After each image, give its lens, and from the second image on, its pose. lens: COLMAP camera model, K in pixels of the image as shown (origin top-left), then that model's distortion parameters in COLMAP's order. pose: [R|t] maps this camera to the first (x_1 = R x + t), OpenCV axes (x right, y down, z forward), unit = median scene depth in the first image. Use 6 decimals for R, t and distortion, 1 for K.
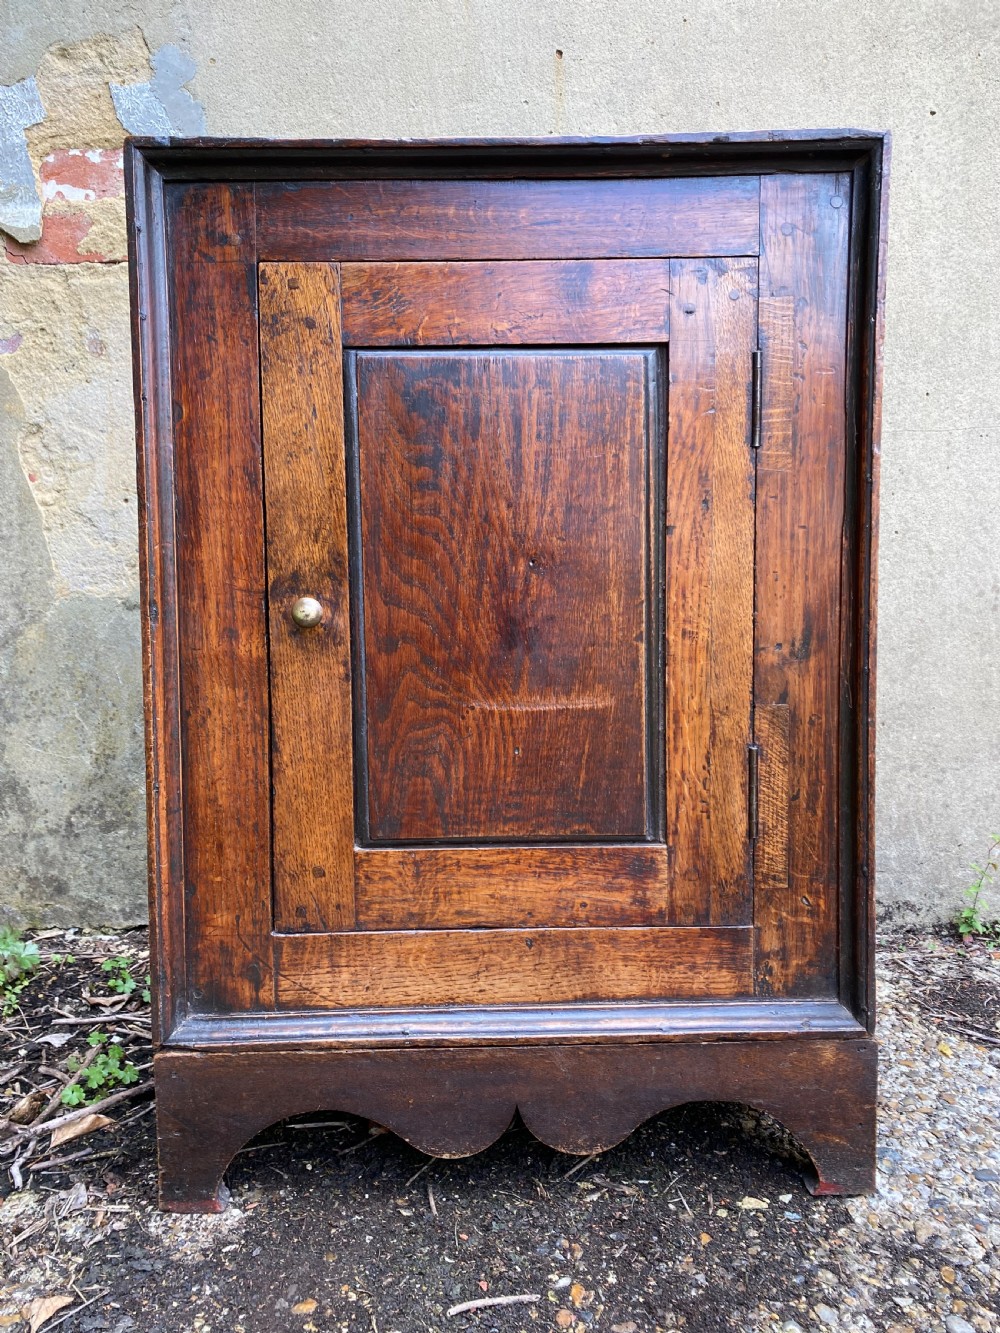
lens RADIAL K [[1019.5, 0, 499.2], [0, 1019.5, 661.6], [0, 0, 1]] dist [0.013466, -0.012166]
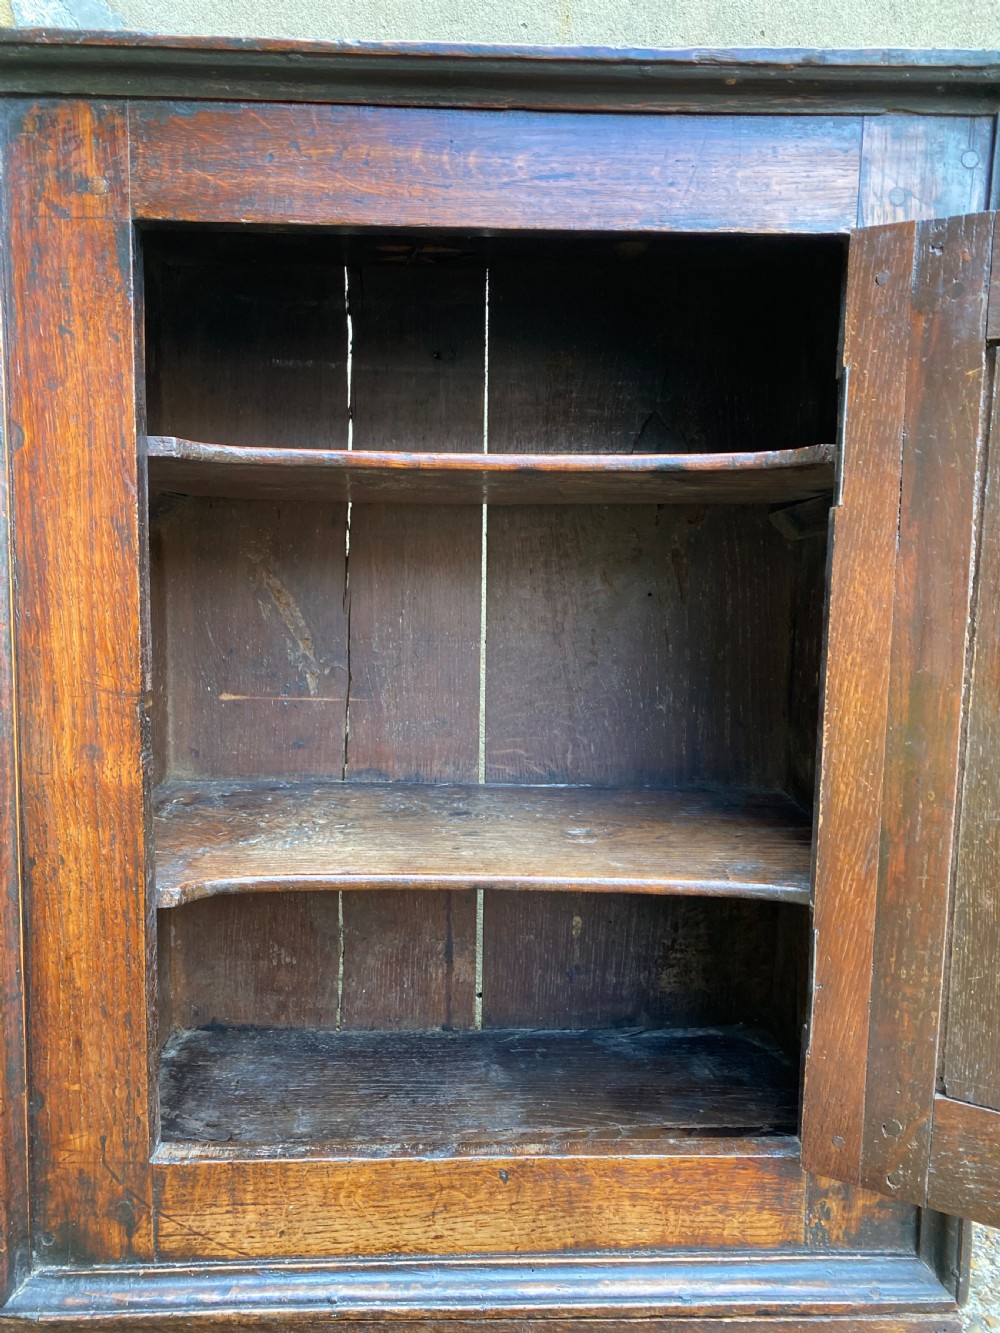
lens RADIAL K [[1019.5, 0, 503.1], [0, 1019.5, 668.6], [0, 0, 1]] dist [0.013466, -0.012166]
pose [[0.999442, 0.022716, 0.024493, 0.002345], [-0.023720, 0.998856, 0.041533, -0.119439], [-0.023521, -0.042091, 0.998837, 0.283851]]
